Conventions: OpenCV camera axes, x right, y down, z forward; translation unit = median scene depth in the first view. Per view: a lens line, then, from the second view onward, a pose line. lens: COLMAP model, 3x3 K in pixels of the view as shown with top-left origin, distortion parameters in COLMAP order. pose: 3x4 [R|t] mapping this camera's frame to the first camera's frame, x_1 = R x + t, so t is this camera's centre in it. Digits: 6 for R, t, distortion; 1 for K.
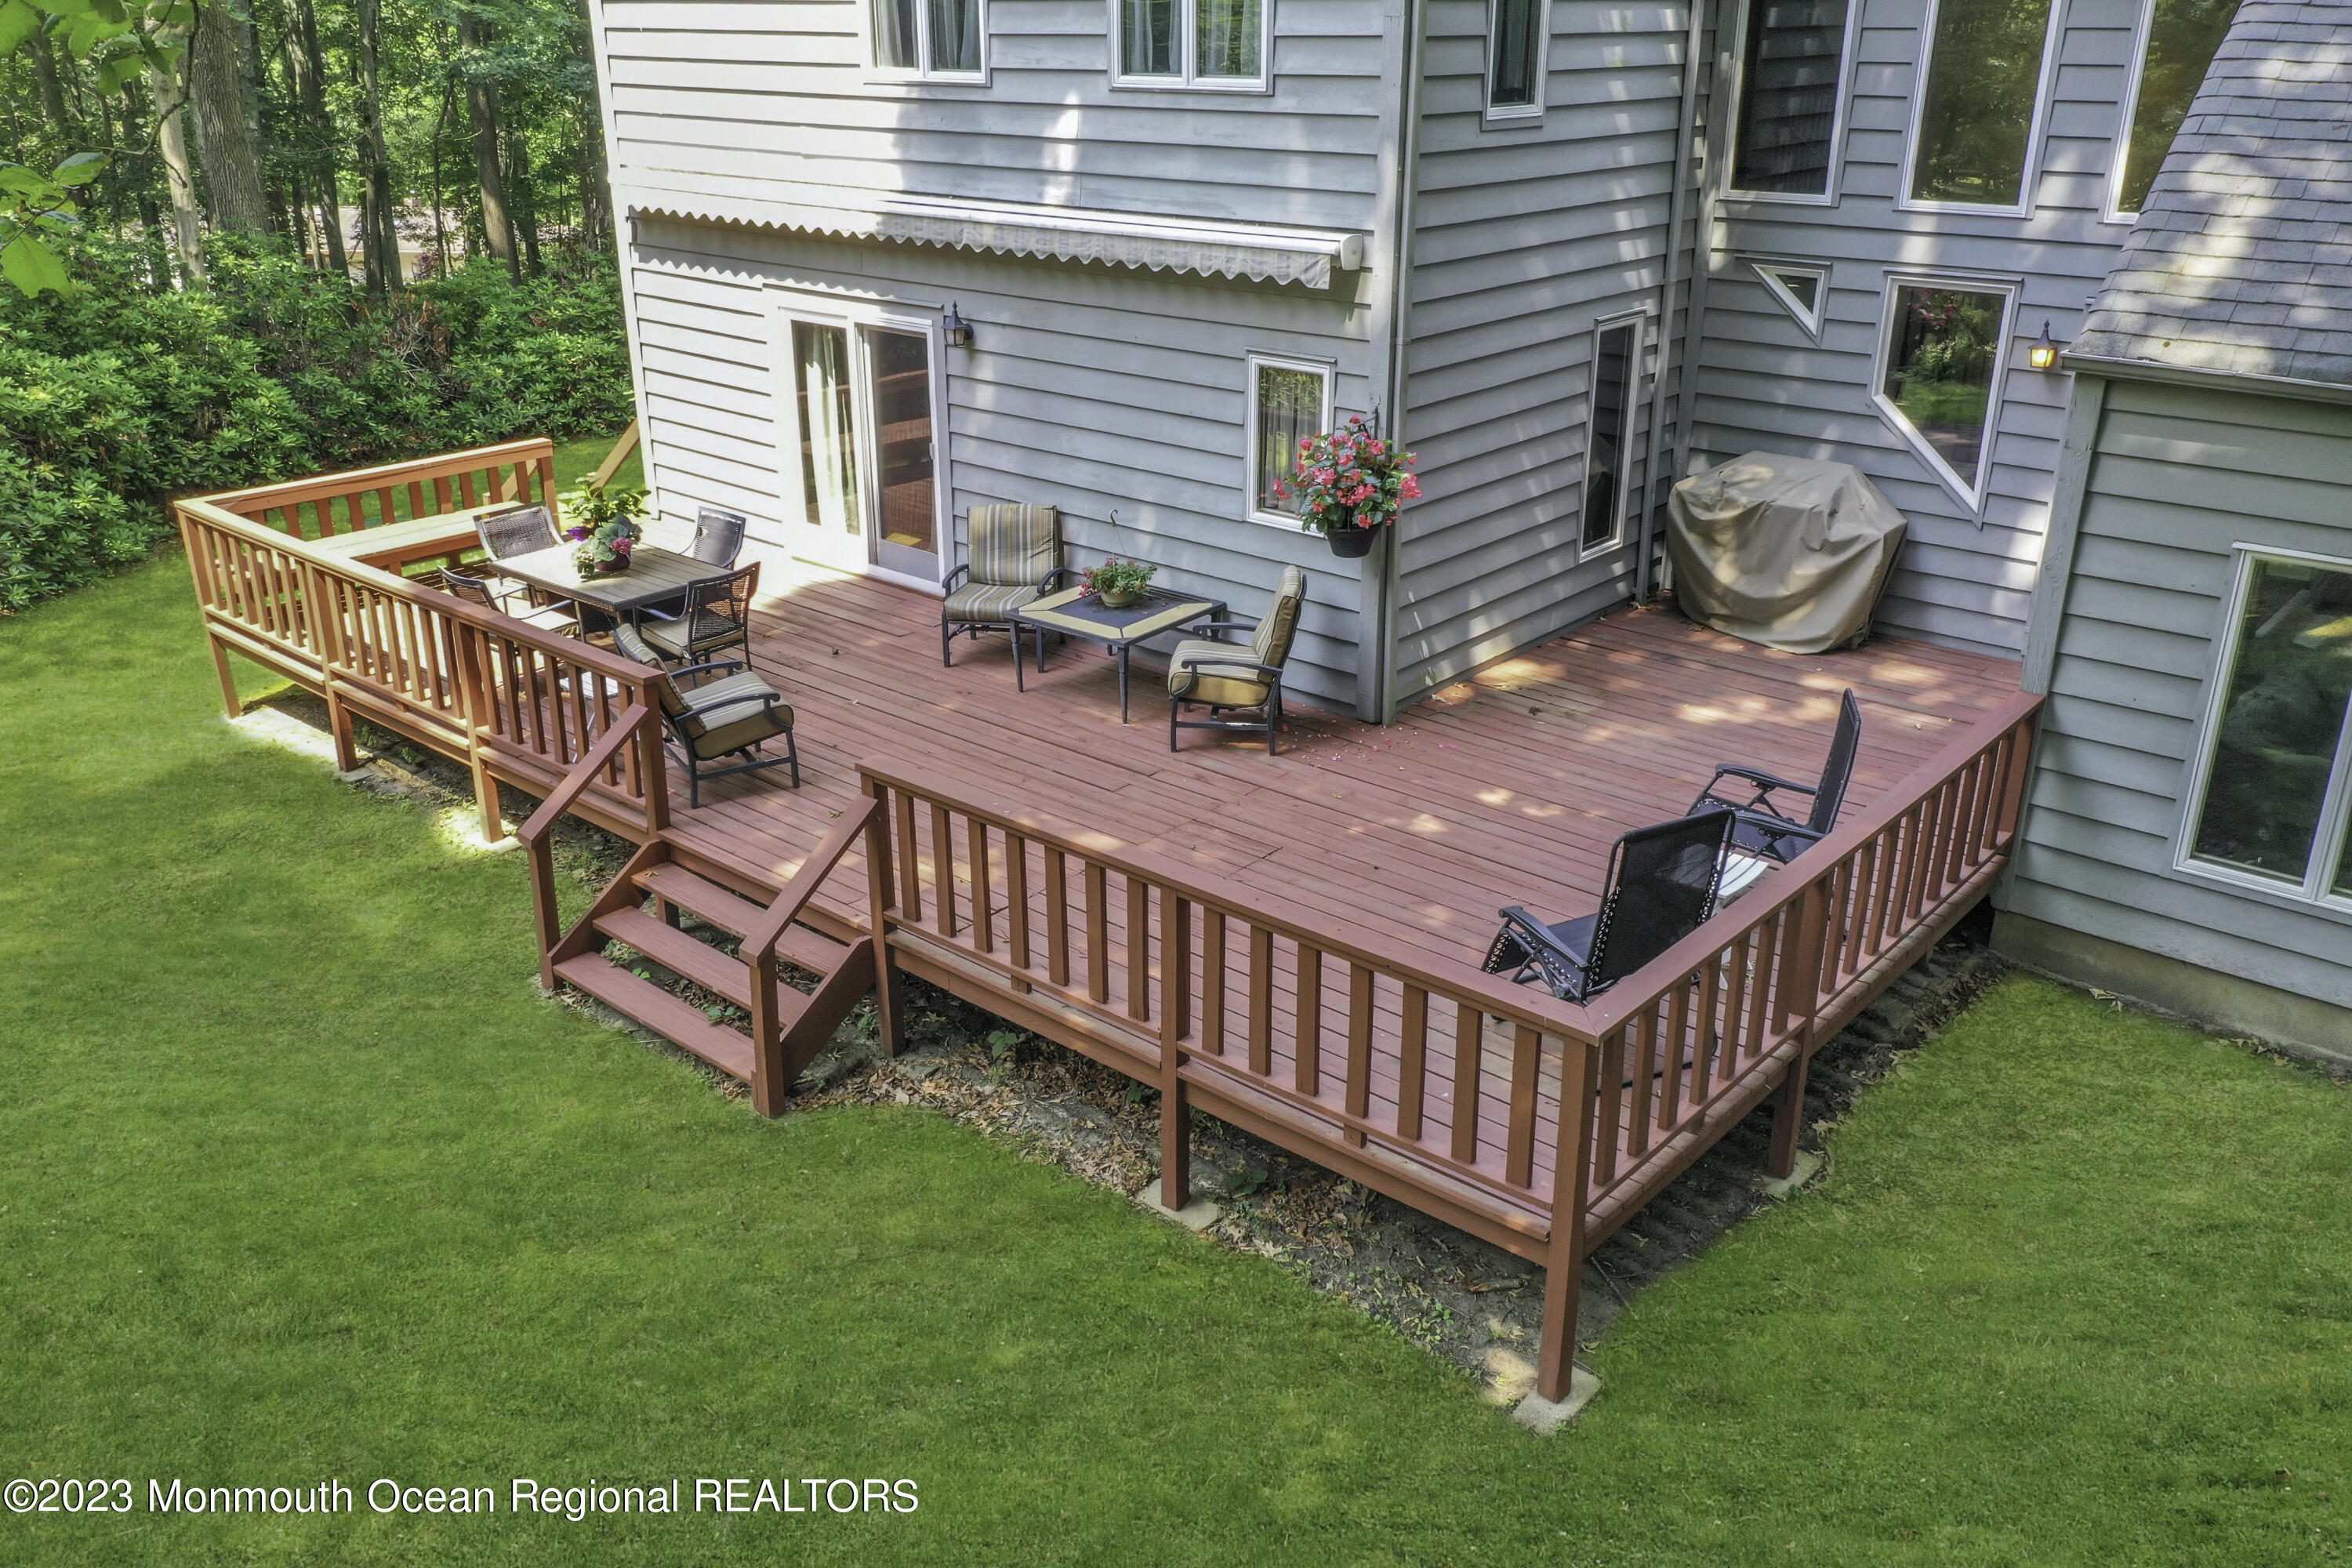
lens RADIAL K [[1847.3, 0, 1176.0], [0, 1847.3, 784.0], [0, 0, 1]] dist [-0.001685, 0.007028]
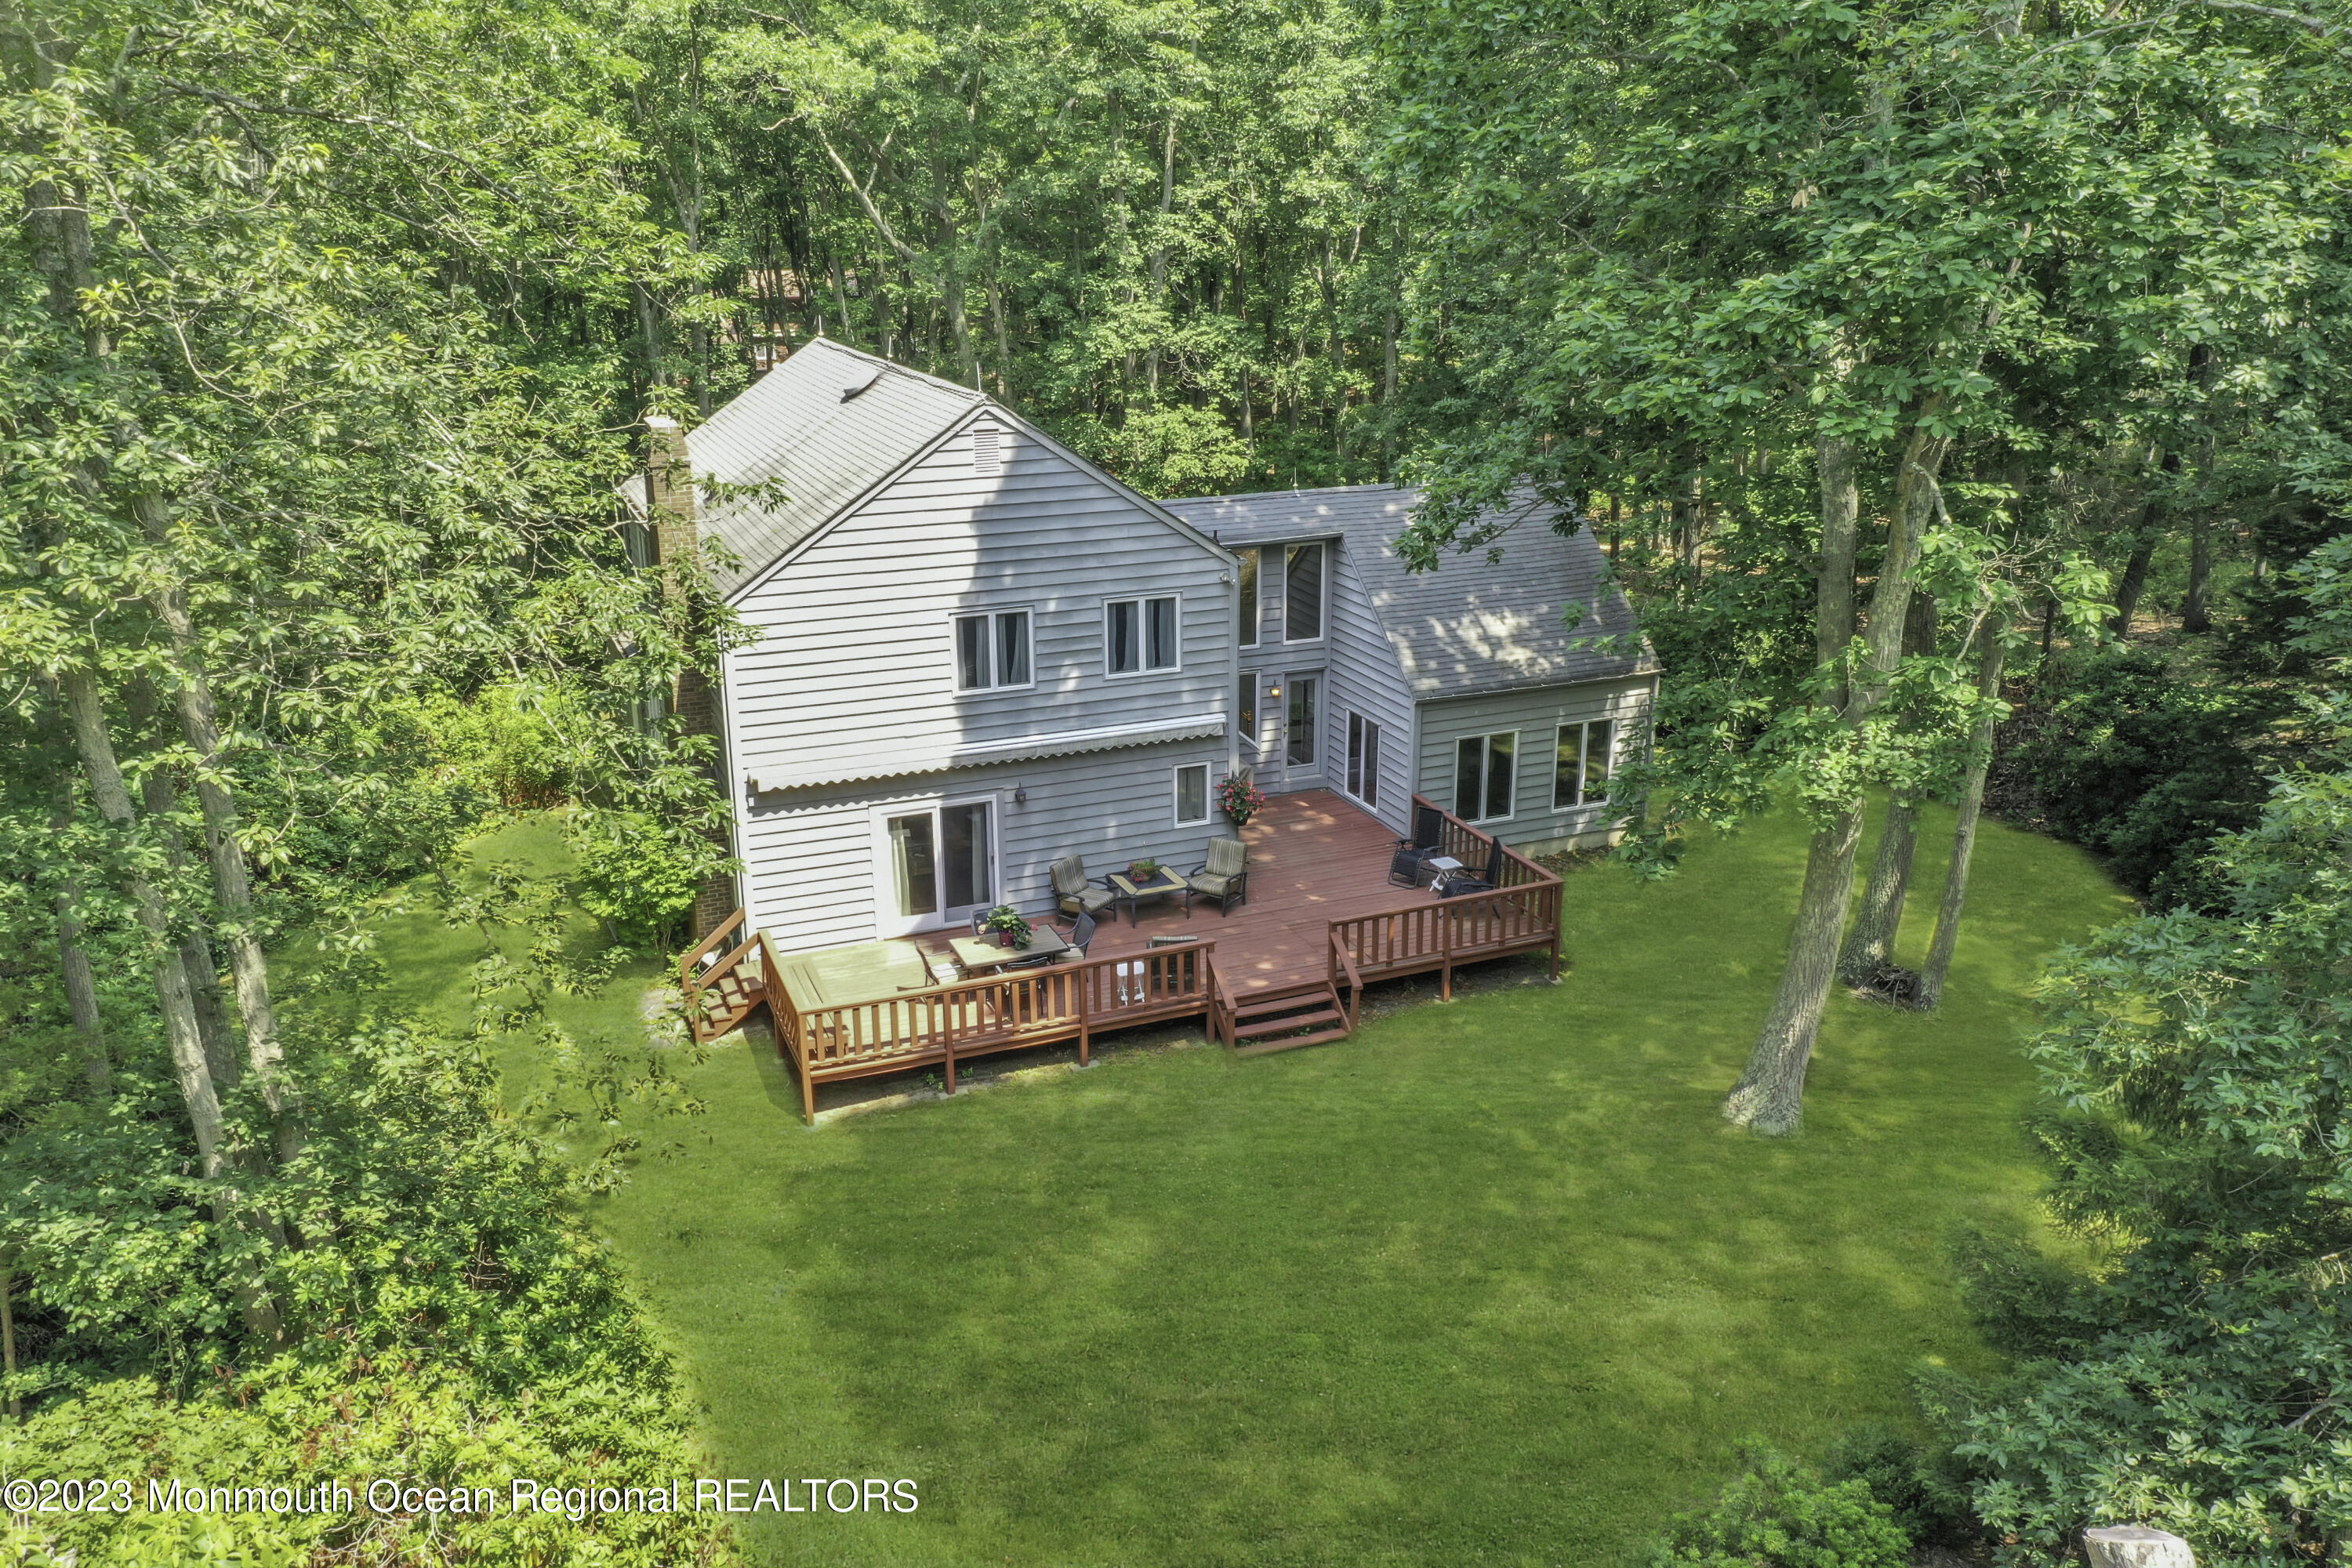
lens RADIAL K [[1847.3, 0, 1176.0], [0, 1847.3, 784.0], [0, 0, 1]] dist [-0.001685, 0.007028]
pose [[0.433968, -0.275149, 0.857884, -1.790930], [0.351514, 0.928464, 0.119969, -0.428787], [-0.829524, 0.249496, 0.499642, -0.218202]]
